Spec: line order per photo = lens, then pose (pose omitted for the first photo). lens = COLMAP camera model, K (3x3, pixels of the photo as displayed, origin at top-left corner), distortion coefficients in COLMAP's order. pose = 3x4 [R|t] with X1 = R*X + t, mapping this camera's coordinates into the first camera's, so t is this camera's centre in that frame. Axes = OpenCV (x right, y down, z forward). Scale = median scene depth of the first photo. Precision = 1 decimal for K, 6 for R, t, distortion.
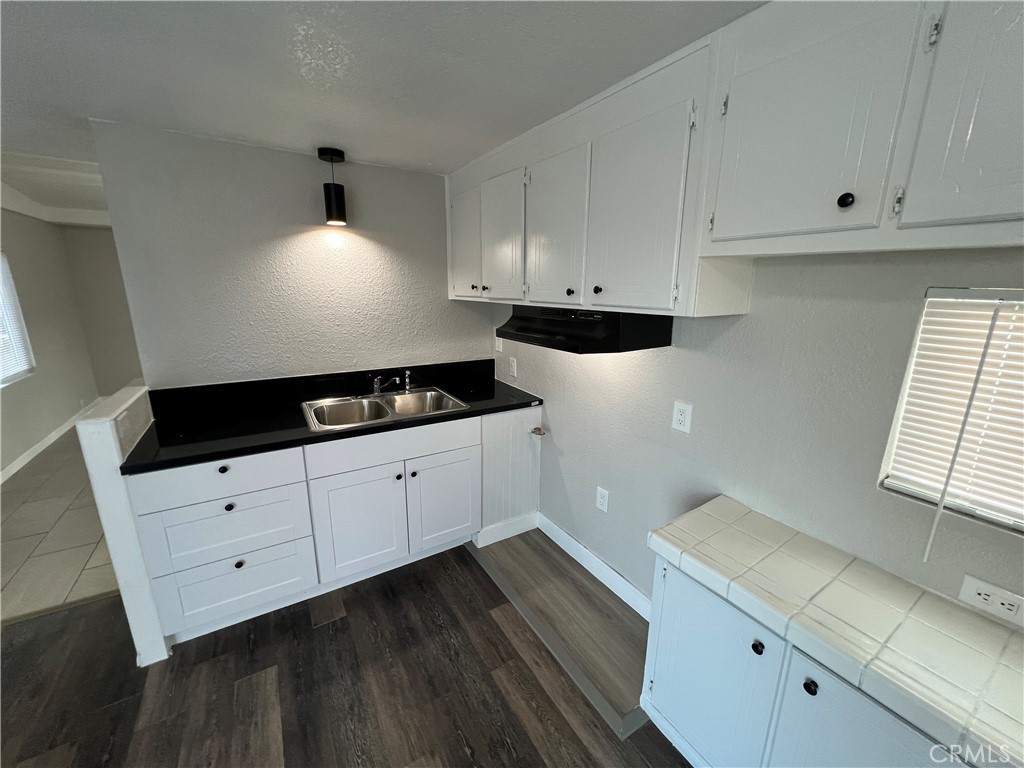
lens RADIAL K [[408.2, 0, 513.4], [0, 408.2, 384.7], [0, 0, 1]] dist [-0.000651, 0.000140]
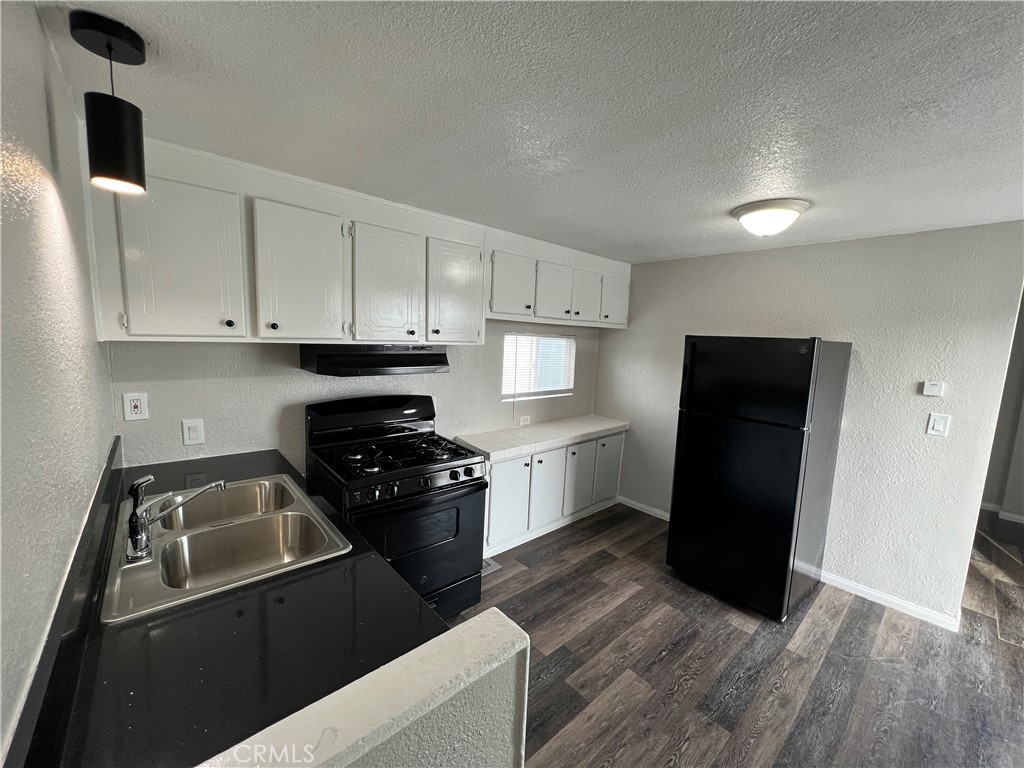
lens RADIAL K [[408.2, 0, 513.4], [0, 408.2, 384.7], [0, 0, 1]] dist [-0.000651, 0.000140]
pose [[-0.169262, -0.138639, 0.975771, -1.067637], [0.192409, 0.966358, 0.170678, -0.187512], [-0.966607, 0.216636, -0.136892, 0.741150]]
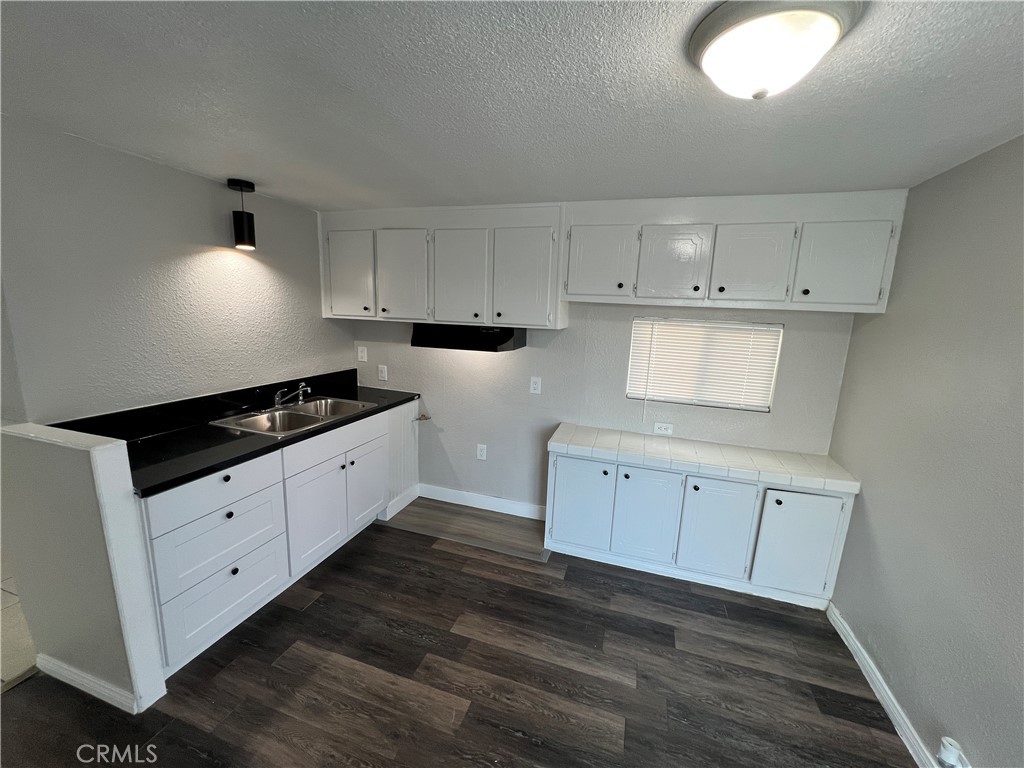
lens RADIAL K [[408.2, 0, 513.4], [0, 408.2, 384.7], [0, 0, 1]] dist [-0.000651, 0.000140]
pose [[0.764956, -0.100366, 0.636215, -0.662974], [0.122703, 0.992402, 0.009024, 0.039790], [-0.632287, 0.071163, 0.771459, -0.260620]]
